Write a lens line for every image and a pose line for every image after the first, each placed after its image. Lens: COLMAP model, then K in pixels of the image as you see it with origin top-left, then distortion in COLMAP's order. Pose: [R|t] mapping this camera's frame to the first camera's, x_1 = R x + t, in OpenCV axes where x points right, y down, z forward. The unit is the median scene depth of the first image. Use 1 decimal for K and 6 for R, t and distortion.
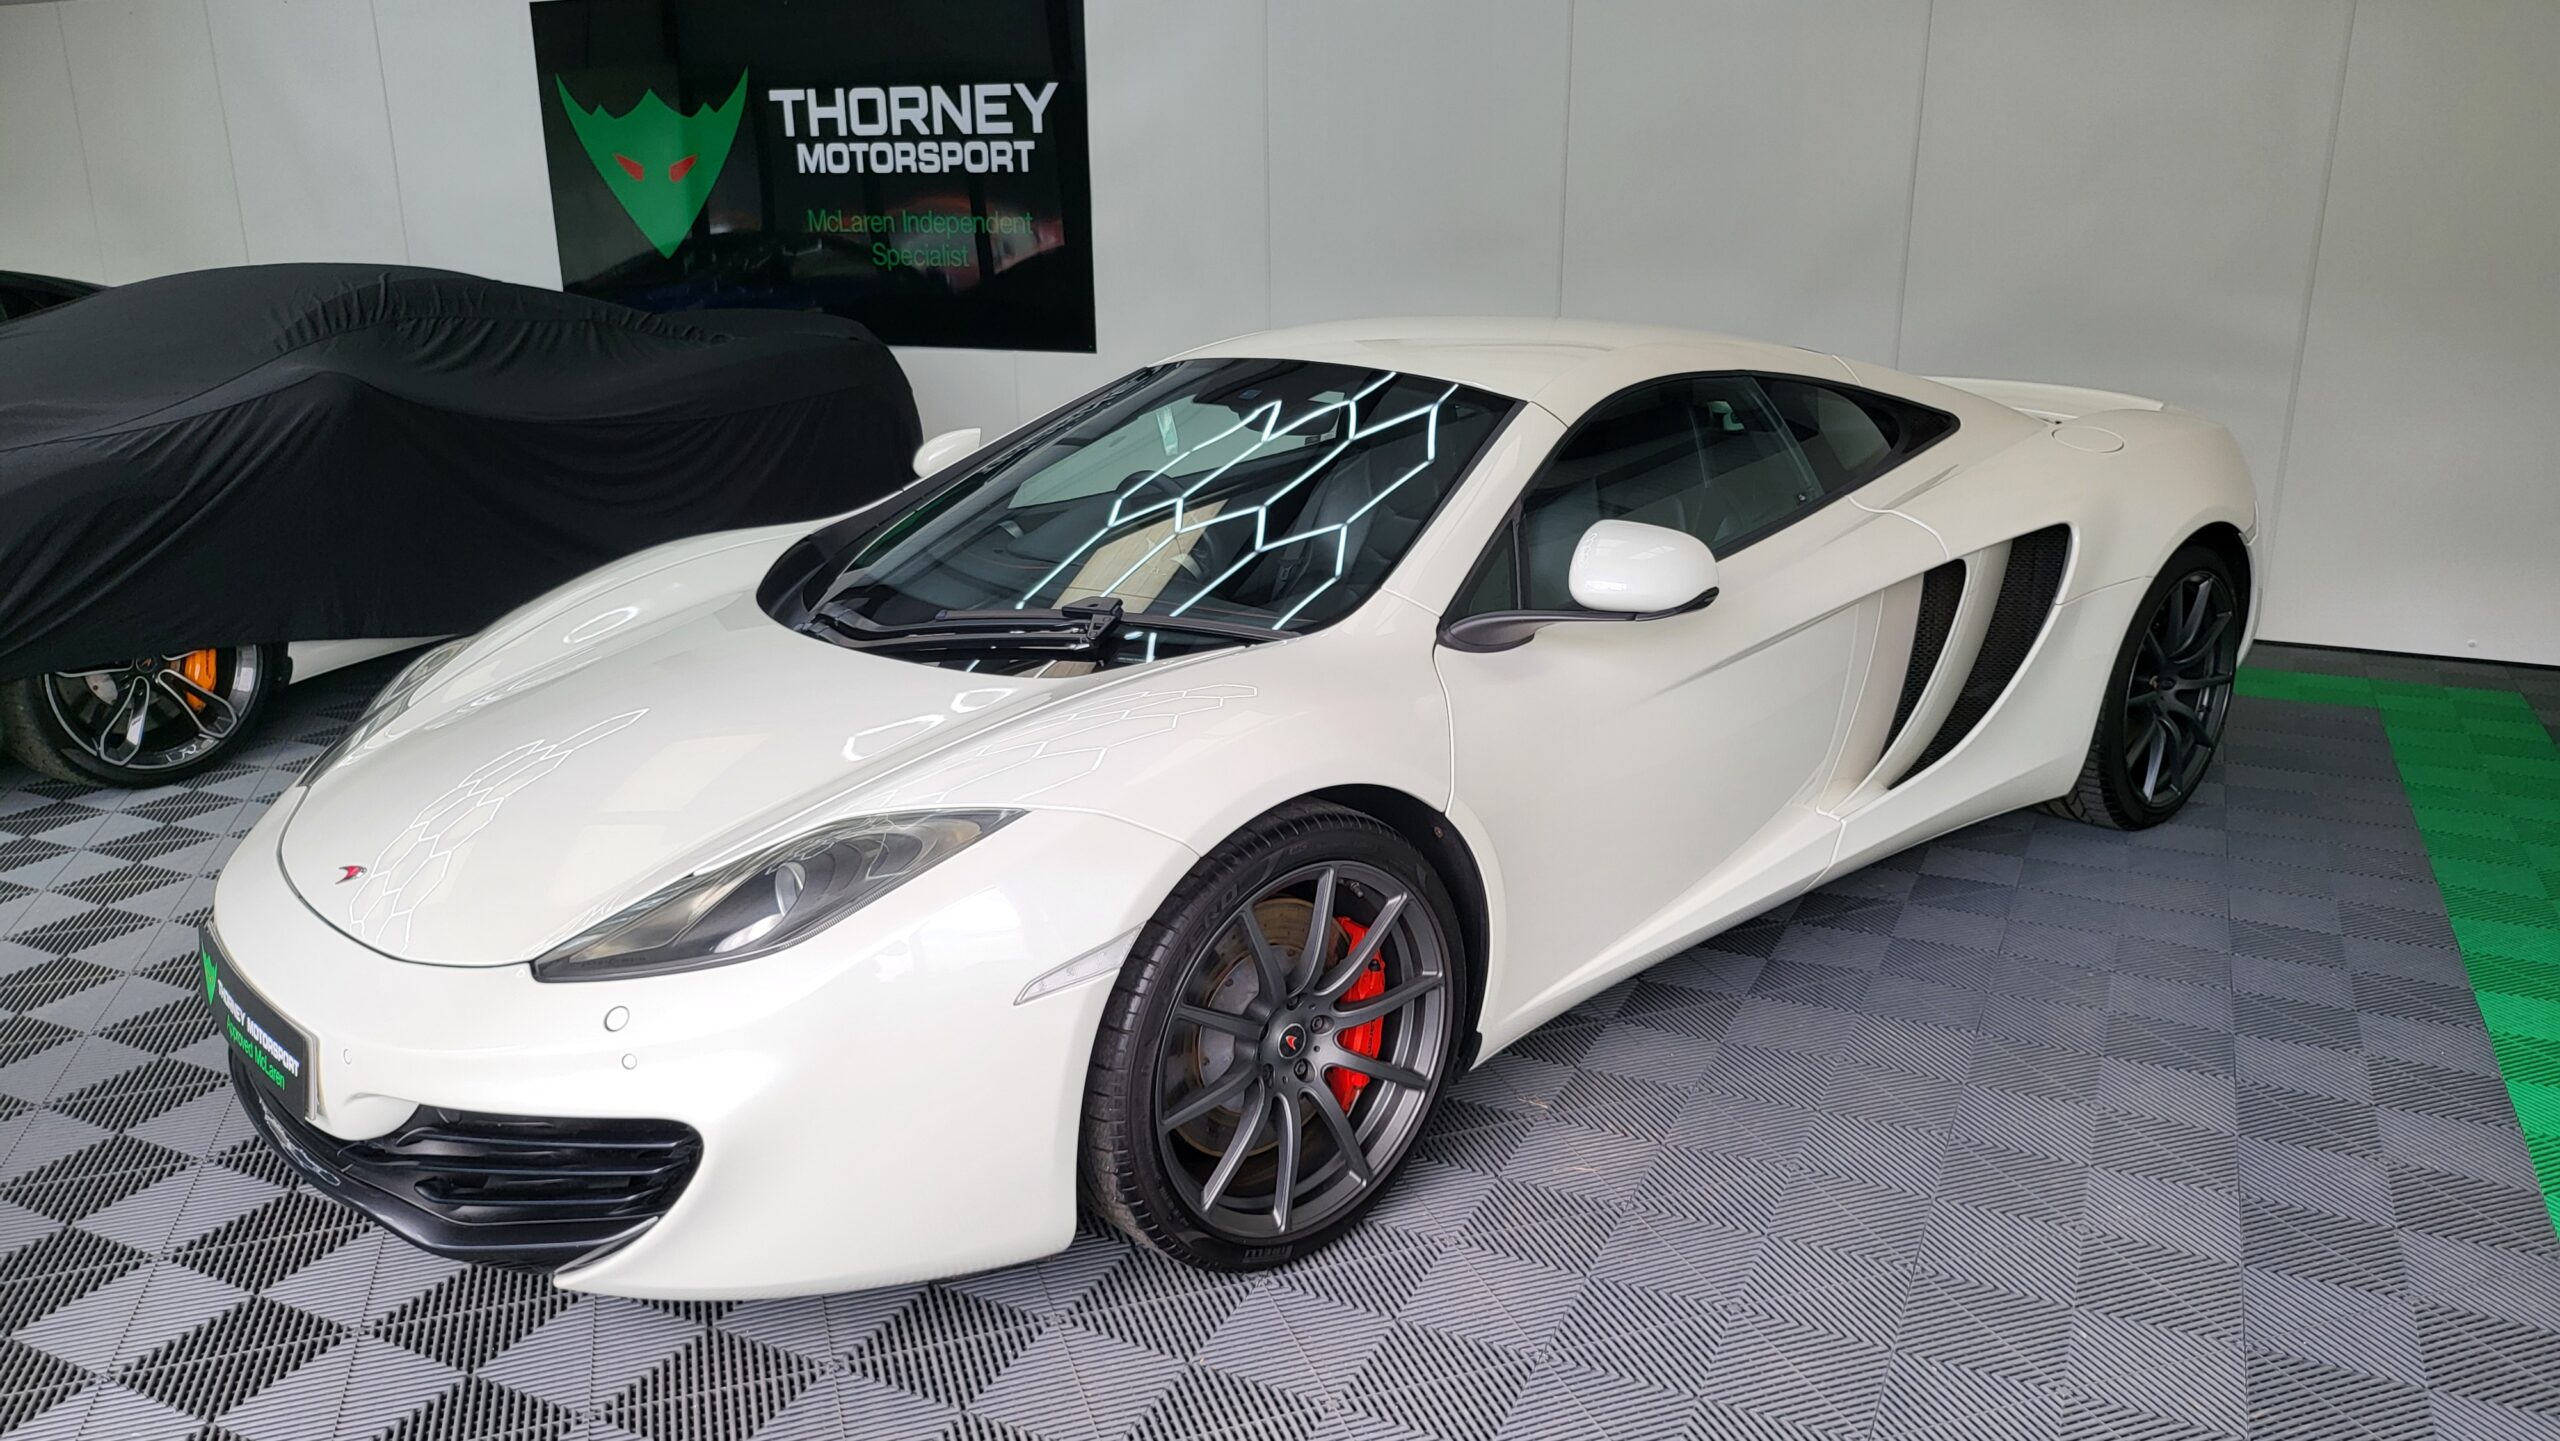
lens RADIAL K [[1807.3, 0, 1302.9], [0, 1807.3, 727.1], [0, 0, 1]] dist [0.044524, -0.044776]
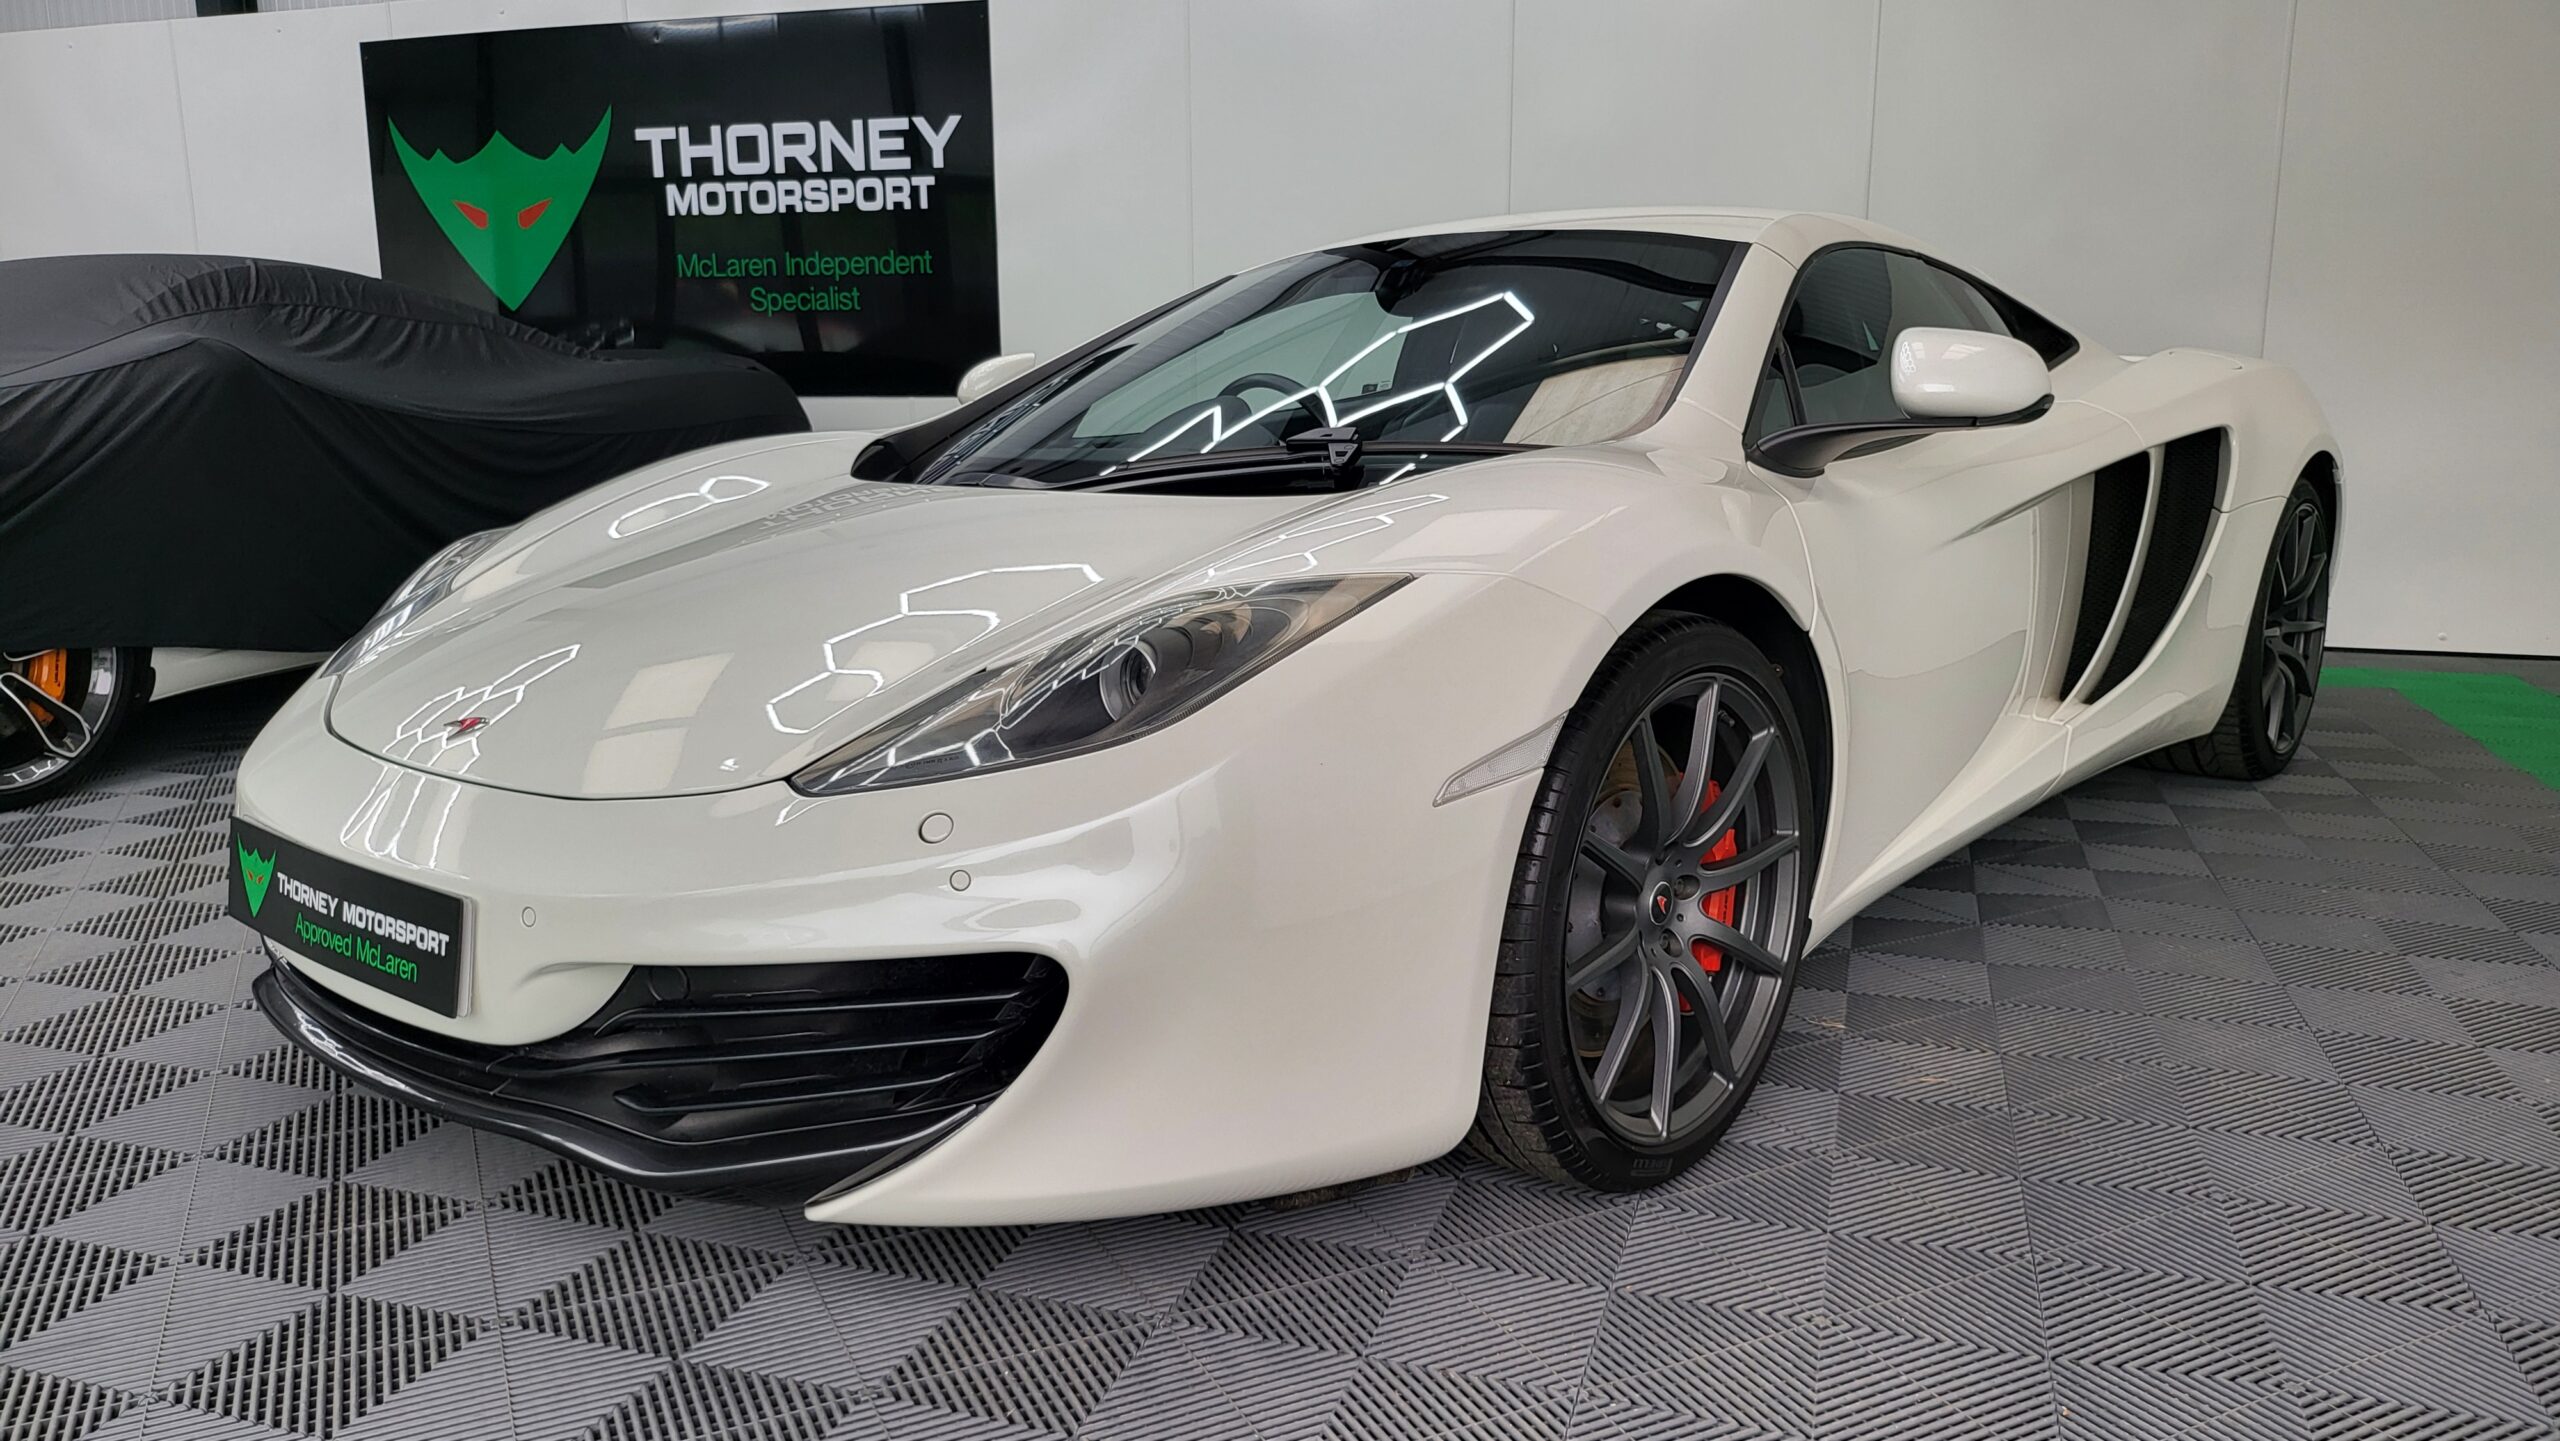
lens RADIAL K [[1807.3, 0, 1282.2], [0, 1807.3, 720.6], [0, 0, 1]] dist [0.044524, -0.044776]
pose [[0.992309, -0.023617, 0.121512, -0.165443], [0.034599, 0.995423, -0.089079, 0.095512], [-0.118852, 0.092598, 0.988585, 0.121137]]
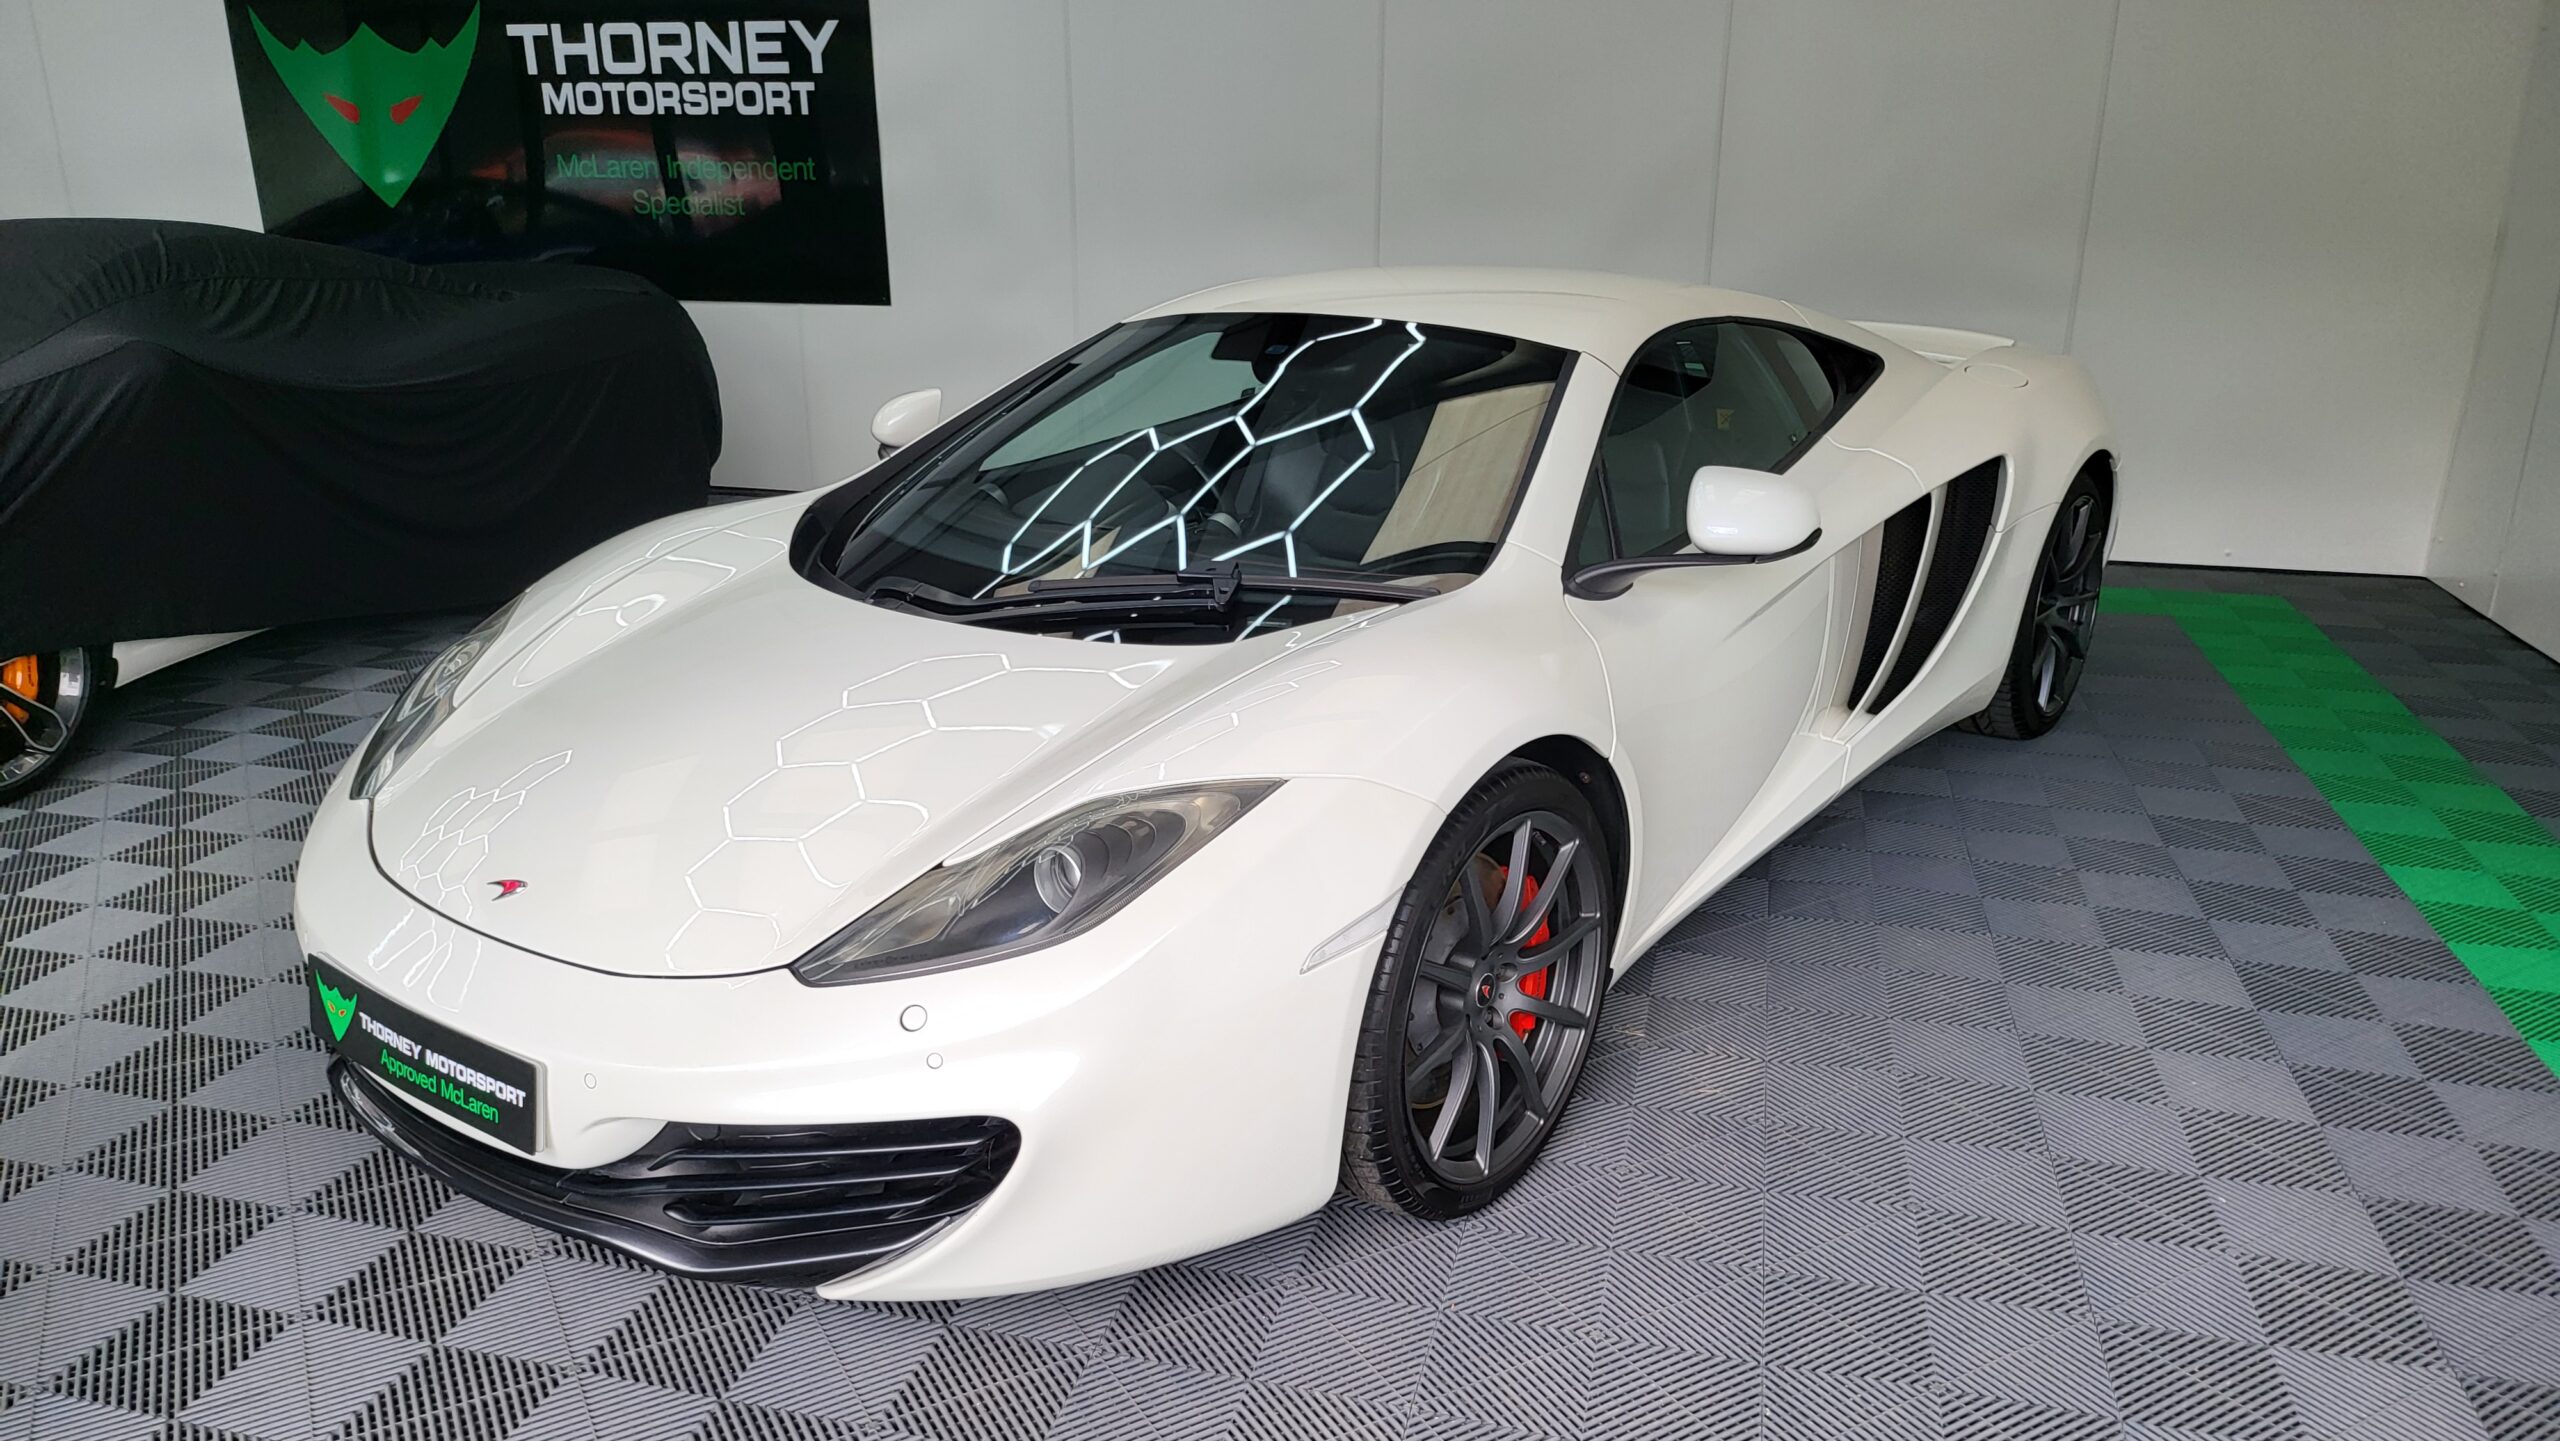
lens RADIAL K [[1807.3, 0, 1252.0], [0, 1807.3, 741.0], [0, 0, 1]] dist [0.044524, -0.044776]
pose [[0.985042, -0.054477, 0.163477, -0.177960], [0.048328, 0.997975, 0.041360, -0.009243], [-0.165399, -0.032841, 0.985680, 0.012201]]
